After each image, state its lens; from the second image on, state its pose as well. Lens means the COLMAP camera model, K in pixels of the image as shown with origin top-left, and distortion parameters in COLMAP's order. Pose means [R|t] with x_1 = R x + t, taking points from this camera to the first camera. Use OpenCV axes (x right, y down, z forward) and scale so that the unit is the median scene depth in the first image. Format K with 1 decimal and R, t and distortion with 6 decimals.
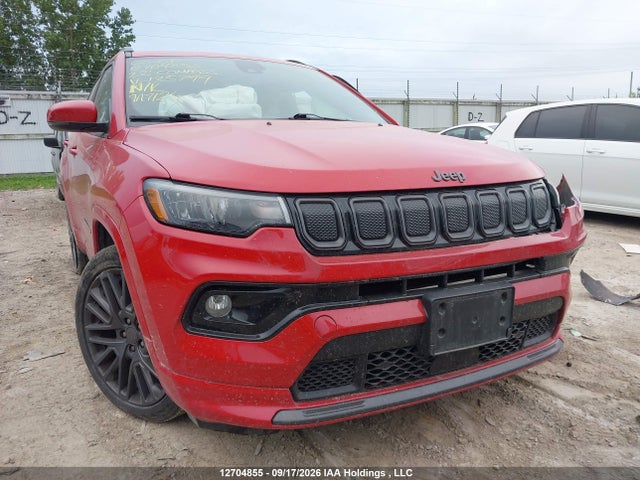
lens RADIAL K [[502.3, 0, 311.7], [0, 502.3, 239.0], [0, 0, 1]] dist [0.005822, -0.006281]
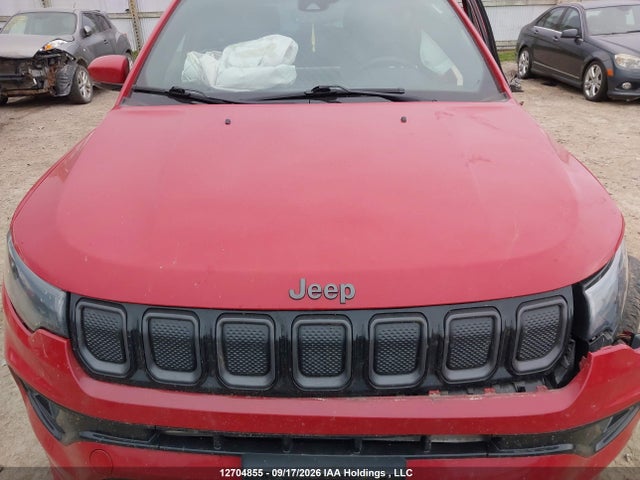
lens RADIAL K [[516.1, 0, 320.0], [0, 516.1, 240.0], [0, 0, 1]] dist [-0.003960, -0.013636]
pose [[0.880762, 0.192039, -0.432873, 0.505795], [-0.079894, 0.961240, 0.263884, -0.334713], [0.466771, -0.197835, 0.861966, 0.421192]]
